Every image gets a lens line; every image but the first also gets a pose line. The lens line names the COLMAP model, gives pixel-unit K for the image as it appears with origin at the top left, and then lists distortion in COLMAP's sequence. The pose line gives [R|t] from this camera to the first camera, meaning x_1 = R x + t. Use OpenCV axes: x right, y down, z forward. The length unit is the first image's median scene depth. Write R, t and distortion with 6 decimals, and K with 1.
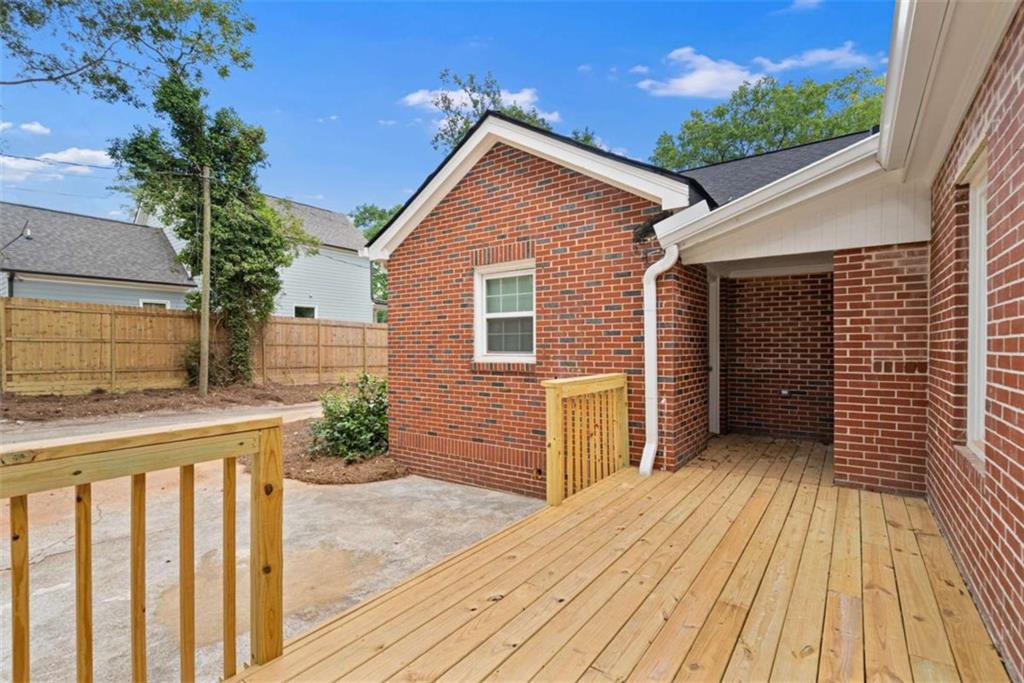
lens RADIAL K [[471.7, 0, 514.5], [0, 471.7, 344.6], [0, 0, 1]] dist [-0.000415, 0.003512]
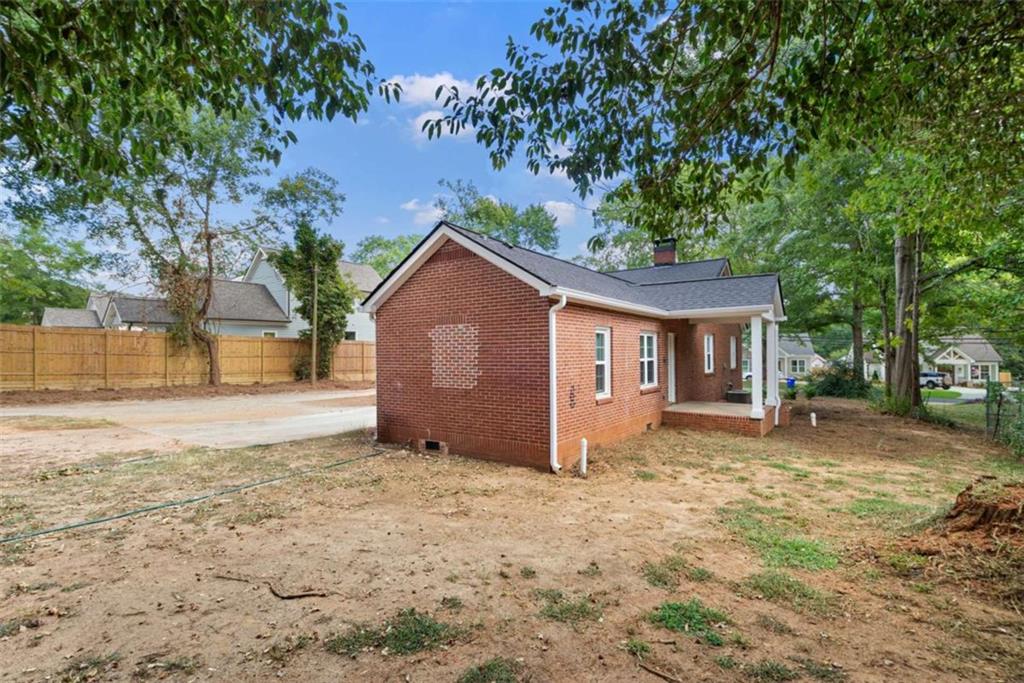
lens RADIAL K [[471.7, 0, 510.2], [0, 471.7, 342.7], [0, 0, 1]] dist [-0.000415, 0.003512]
pose [[0.999992, -0.003169, -0.002483, 0.130137], [0.003103, 0.999653, -0.026160, -0.008253], [0.002565, 0.026152, 0.999655, -0.845091]]
